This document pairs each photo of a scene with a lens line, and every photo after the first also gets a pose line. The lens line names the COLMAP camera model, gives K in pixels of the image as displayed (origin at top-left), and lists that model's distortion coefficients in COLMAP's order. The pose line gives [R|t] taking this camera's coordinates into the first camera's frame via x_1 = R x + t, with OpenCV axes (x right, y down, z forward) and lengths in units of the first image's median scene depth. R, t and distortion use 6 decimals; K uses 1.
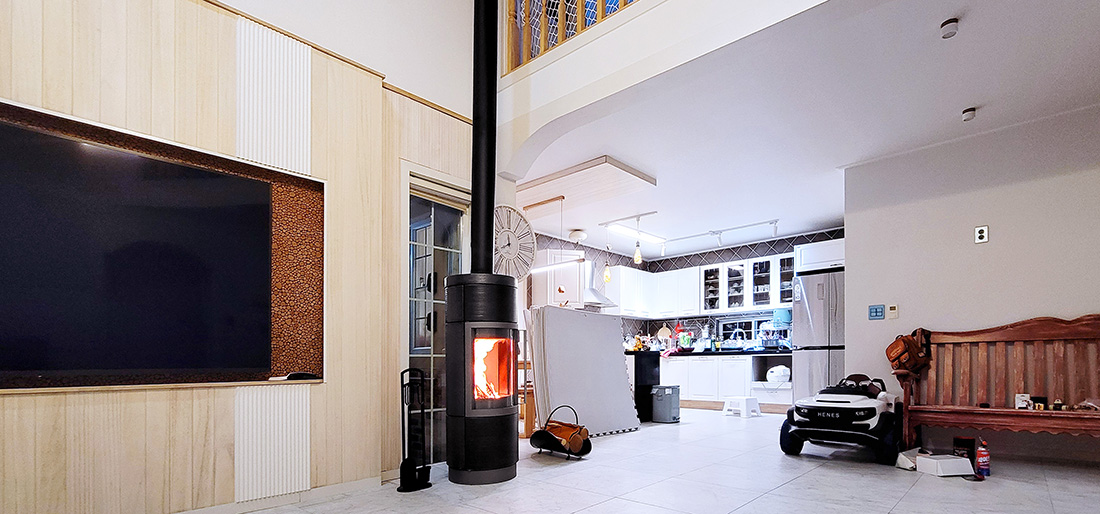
lens RADIAL K [[481.5, 0, 483.3], [0, 481.5, 350.5], [0, 0, 1]] dist [0.001058, -0.000592]
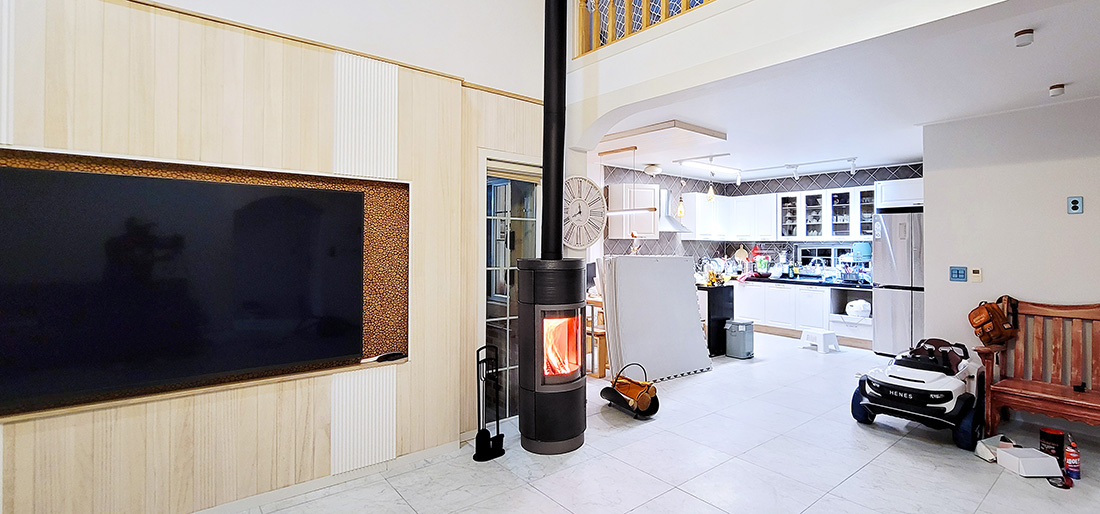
lens RADIAL K [[451.5, 0, 519.5], [0, 451.5, 238.5], [0, 0, 1]] dist [-0.001317, 0.000441]
pose [[0.994038, 0.001156, -0.109028, 0.030994], [-0.002057, 0.999965, -0.008146, -0.163823], [0.109015, 0.008322, 0.994005, -0.014017]]
